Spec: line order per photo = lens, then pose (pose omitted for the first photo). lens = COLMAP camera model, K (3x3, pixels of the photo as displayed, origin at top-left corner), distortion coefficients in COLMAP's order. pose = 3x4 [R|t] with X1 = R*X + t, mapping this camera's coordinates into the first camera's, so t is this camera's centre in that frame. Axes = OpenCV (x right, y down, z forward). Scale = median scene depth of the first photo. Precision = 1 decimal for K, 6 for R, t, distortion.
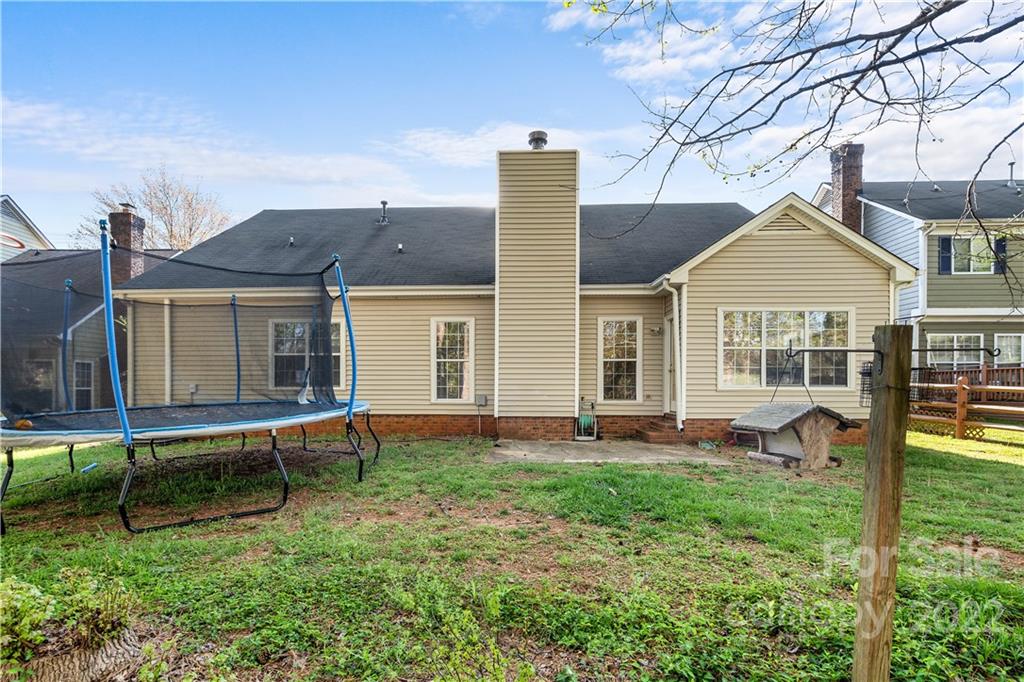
lens RADIAL K [[485.9, 0, 513.7], [0, 485.9, 382.2], [0, 0, 1]] dist [-0.001403, -0.000097]
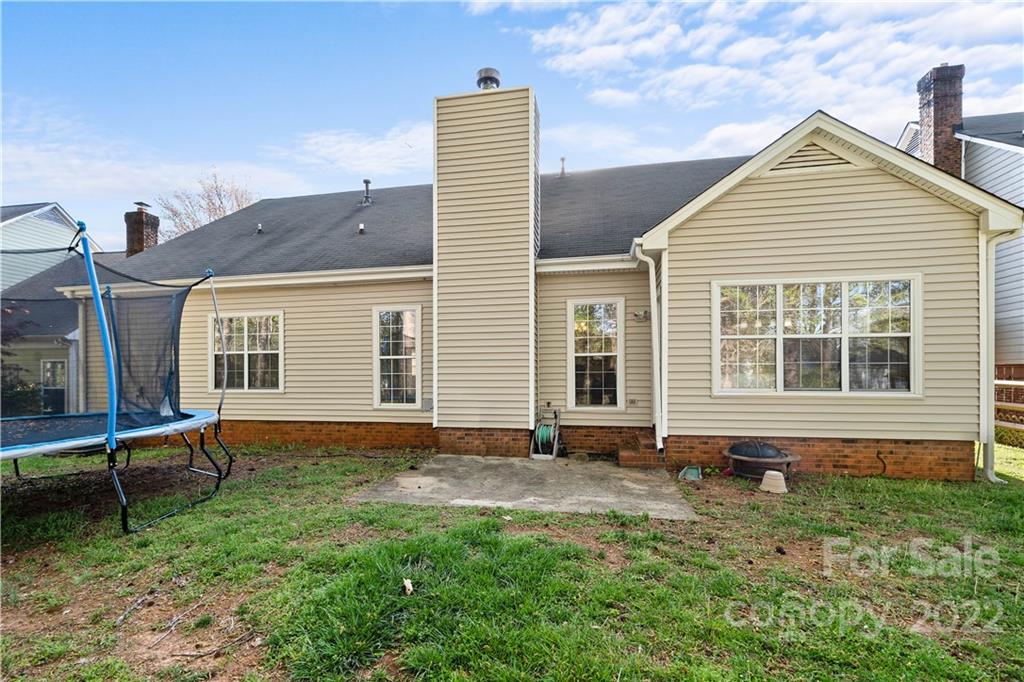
lens RADIAL K [[493.7, 0, 511.1], [0, 493.7, 373.8], [0, 0, 1]] dist [-0.001685, -0.000239]
pose [[0.988892, -0.007929, -0.148425, 0.210079], [0.008214, 0.999965, 0.001307, -0.018070], [0.148410, -0.002512, 0.988923, 0.209333]]
